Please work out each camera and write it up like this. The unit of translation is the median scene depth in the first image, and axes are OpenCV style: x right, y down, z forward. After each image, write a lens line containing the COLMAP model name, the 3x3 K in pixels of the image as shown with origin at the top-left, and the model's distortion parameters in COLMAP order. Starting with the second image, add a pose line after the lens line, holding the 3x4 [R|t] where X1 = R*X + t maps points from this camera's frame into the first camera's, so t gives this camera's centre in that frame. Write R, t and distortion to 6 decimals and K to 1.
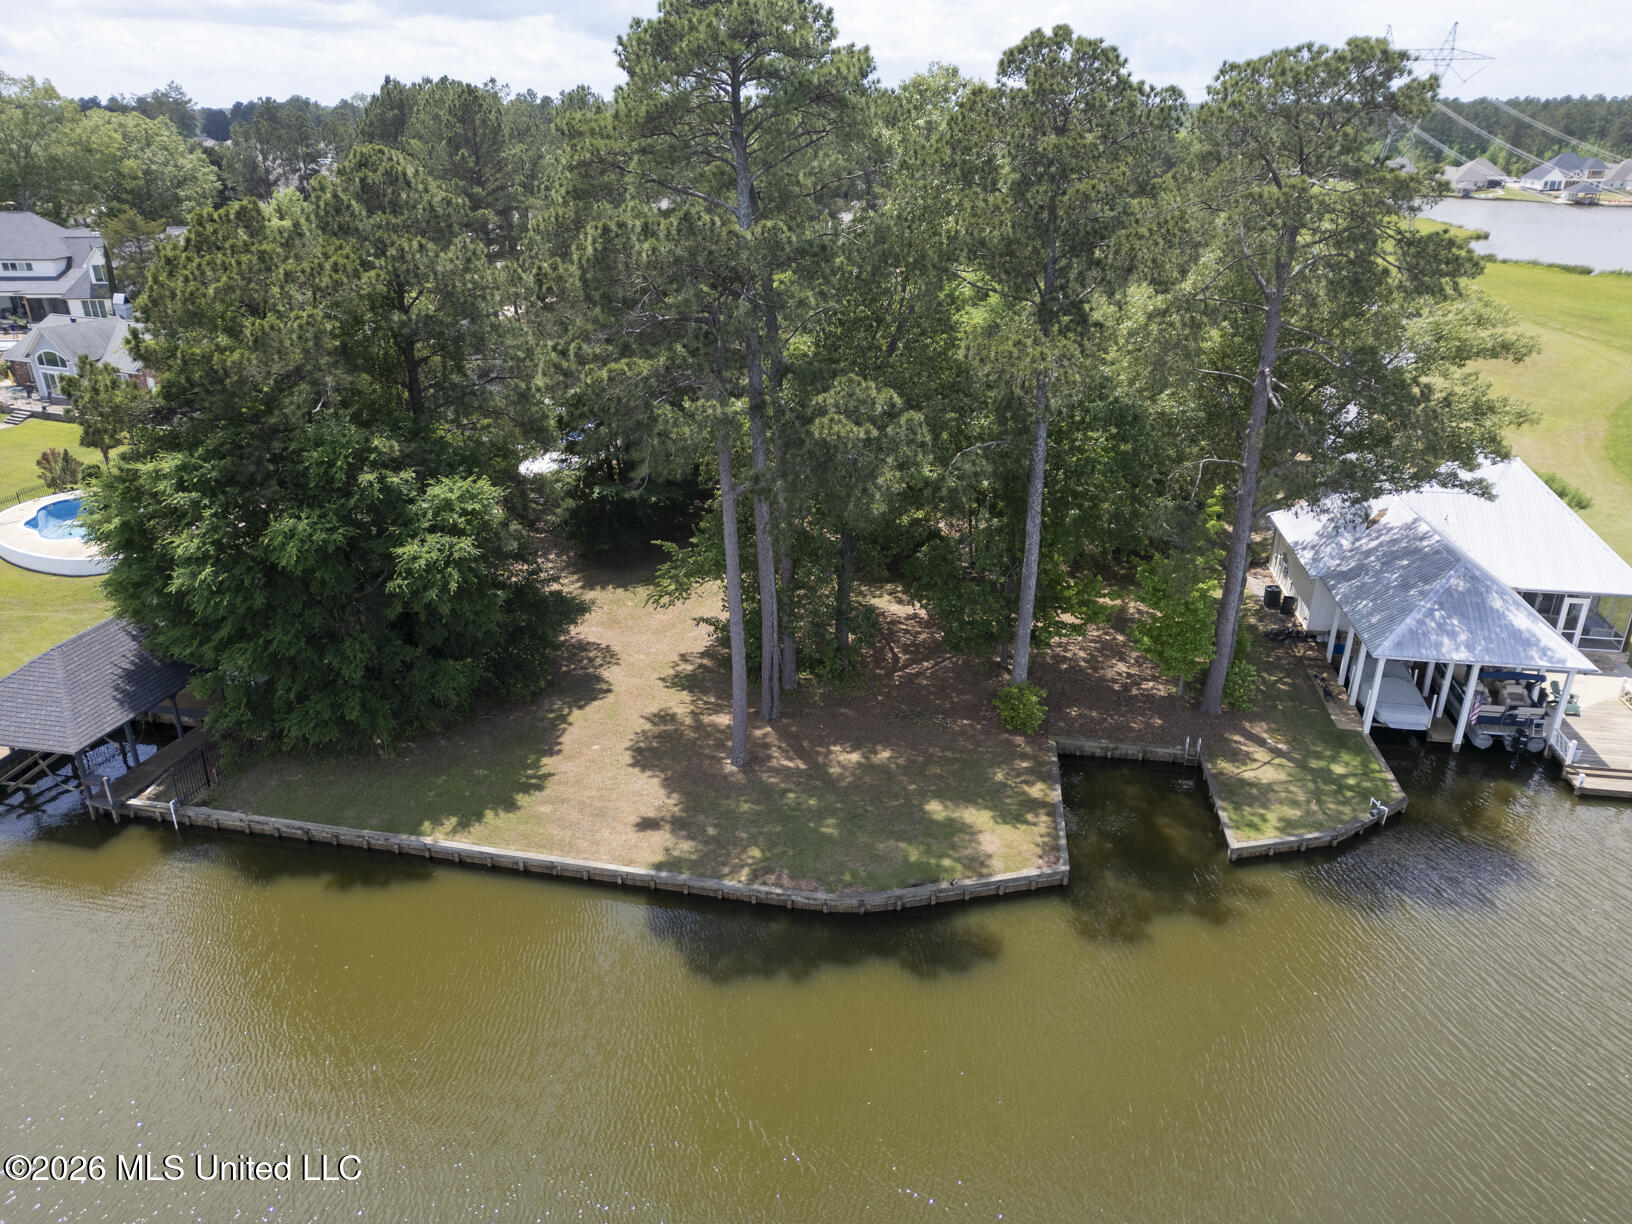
lens RADIAL K [[1147.7, 0, 815.1], [0, 1147.7, 607.0], [0, 0, 1]] dist [0.033485, -0.024022]
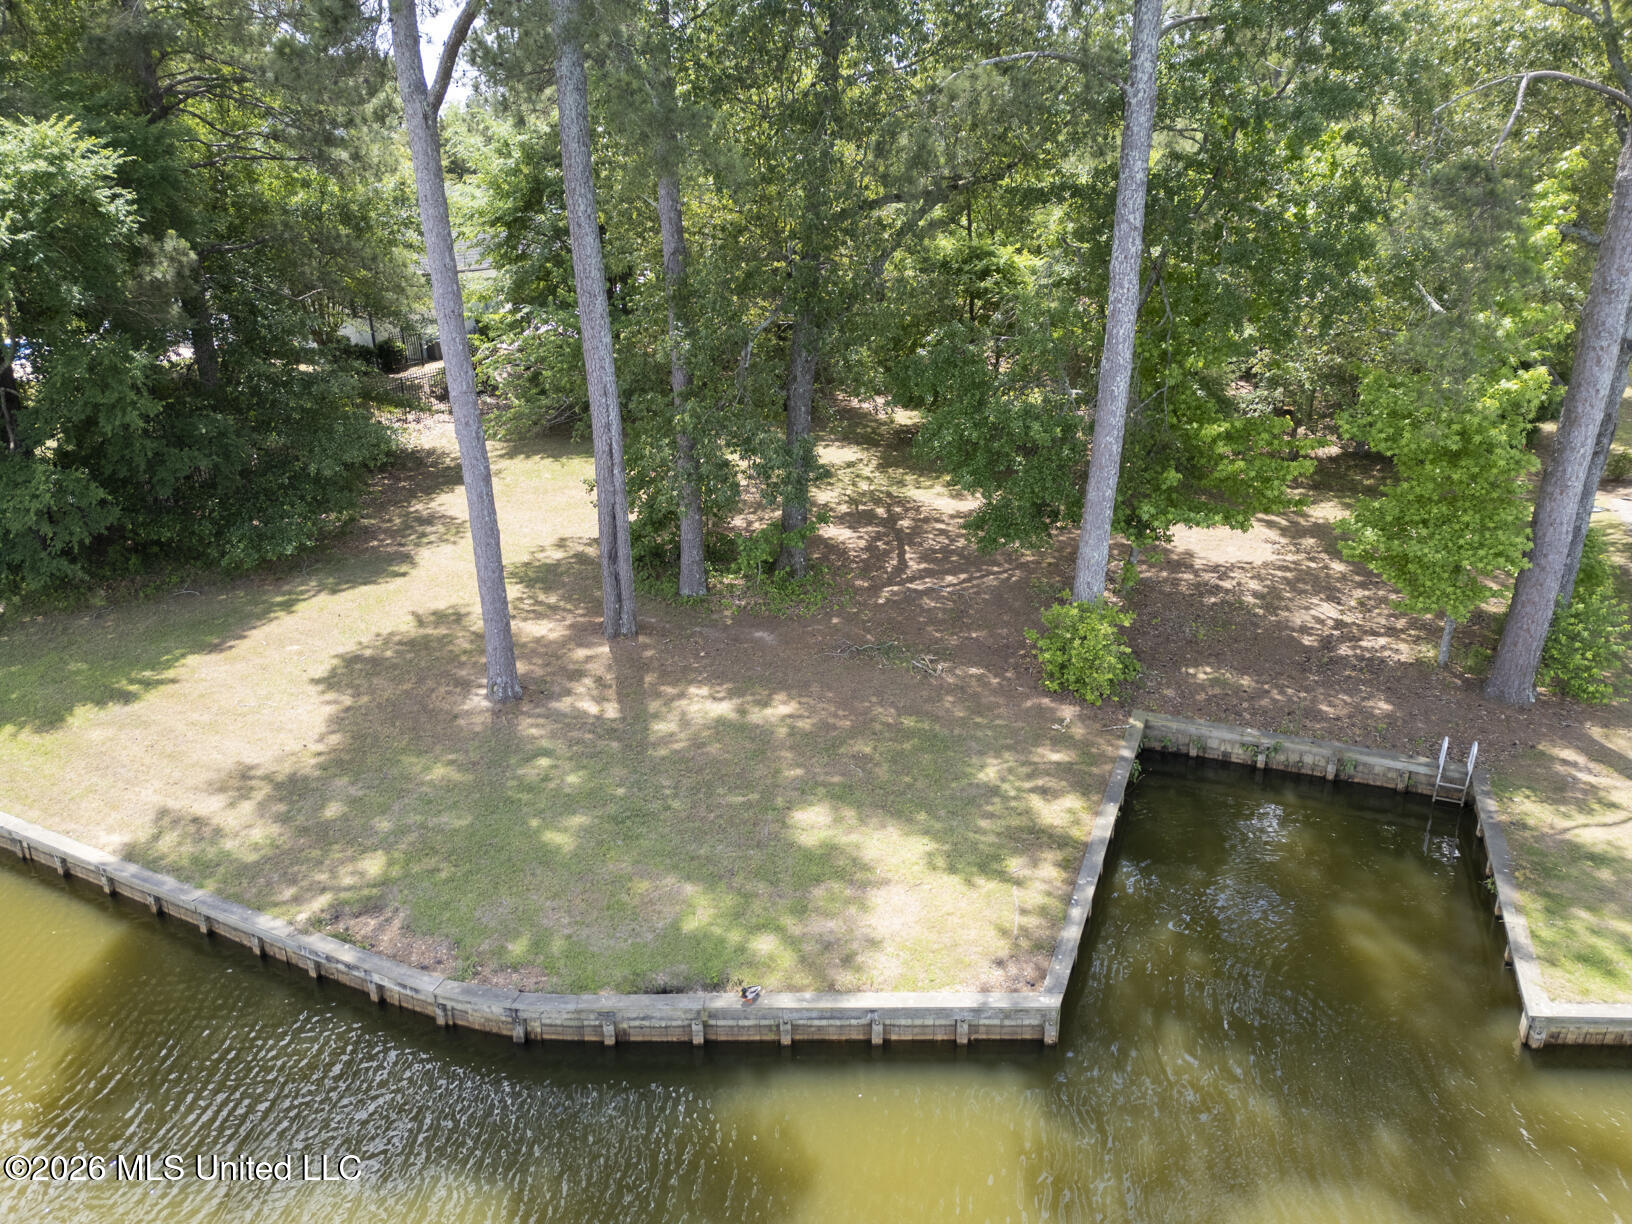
lens RADIAL K [[1147.7, 0, 818.7], [0, 1147.7, 622.3], [0, 0, 1]] dist [0.033485, -0.024022]
pose [[0.970457, 0.079104, -0.227939, 0.196660], [-0.082552, 0.996571, -0.005618, 0.095763], [0.226713, 0.024269, 0.973659, 0.534556]]
